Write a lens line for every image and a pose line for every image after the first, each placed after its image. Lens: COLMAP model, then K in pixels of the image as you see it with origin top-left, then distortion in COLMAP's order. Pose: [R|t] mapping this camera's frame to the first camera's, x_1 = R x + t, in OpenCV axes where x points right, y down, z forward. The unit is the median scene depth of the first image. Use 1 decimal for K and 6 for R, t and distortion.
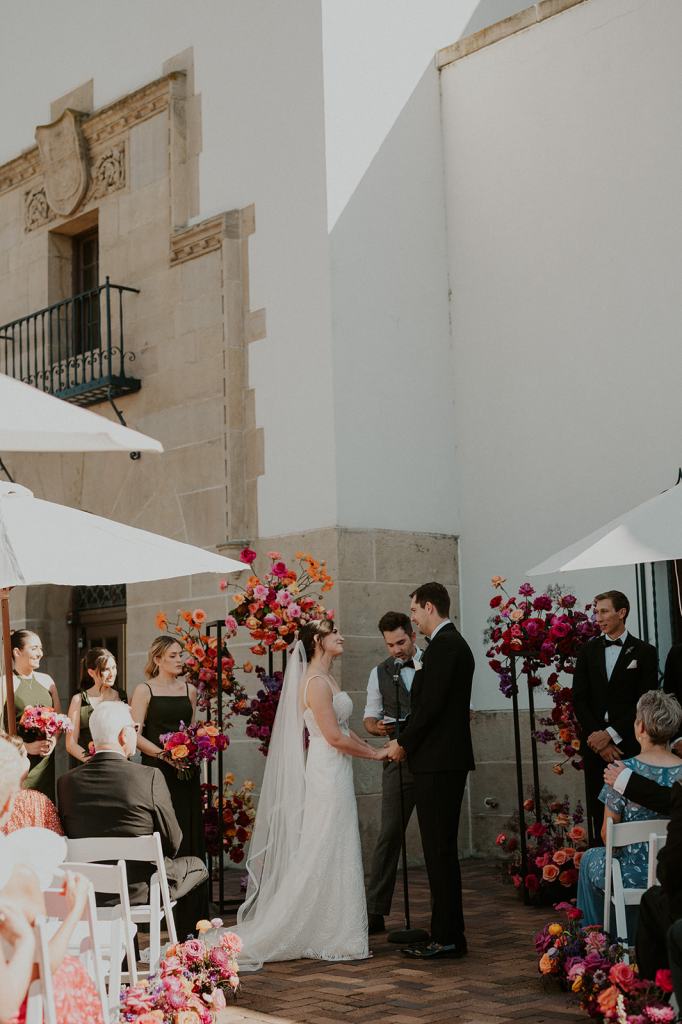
lens RADIAL K [[1509.5, 0, 341.0], [0, 1509.5, 512.0], [0, 0, 1]] dist [-0.016704, -0.008561]
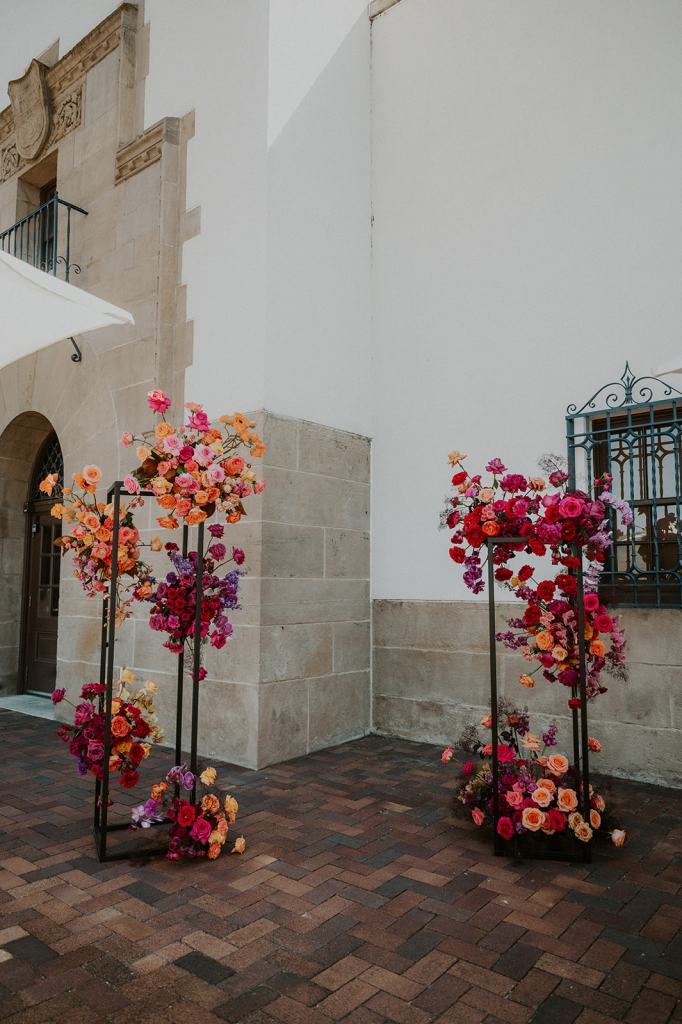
lens RADIAL K [[717.0, 0, 339.5], [0, 717.0, 522.8], [0, 0, 1]] dist [-0.000269, 0.001544]
pose [[0.988924, 0.047036, 0.140773, -0.018086], [-0.053016, 0.997831, 0.039034, 0.069746], [-0.138631, -0.046064, 0.989272, 0.592812]]
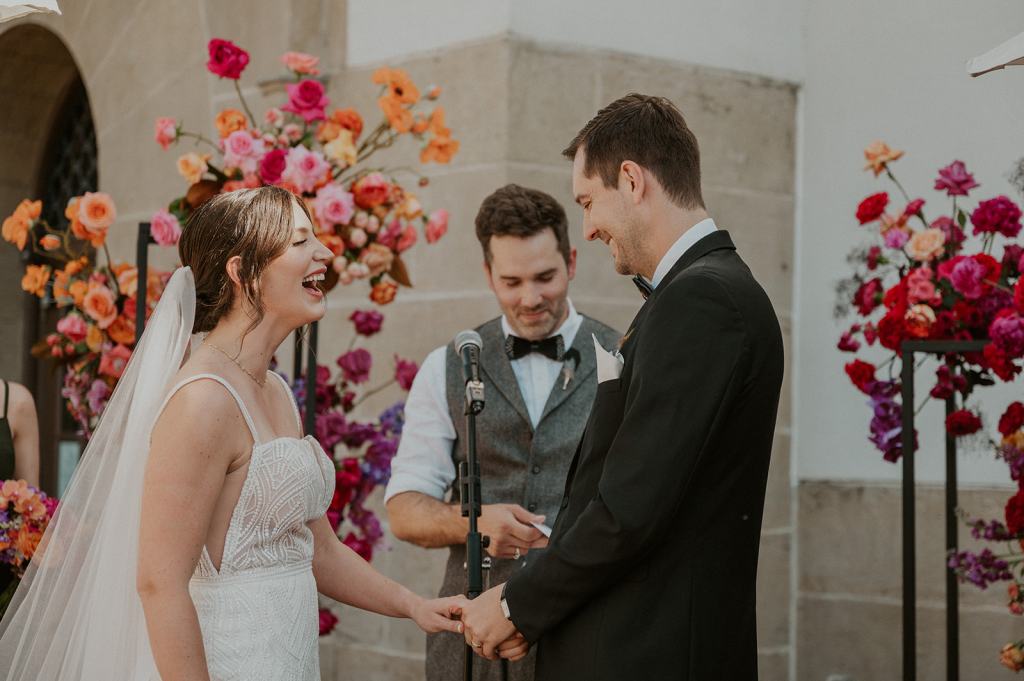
lens RADIAL K [[2152.3, 0, 512.0], [0, 2152.3, 340.5], [0, 0, 1]] dist [-0.034341, 0.218212]
pose [[0.996330, 0.047537, -0.071177, 0.051076], [-0.041369, 0.995457, 0.085752, 0.048648], [0.074930, -0.082493, 0.993771, 0.441243]]
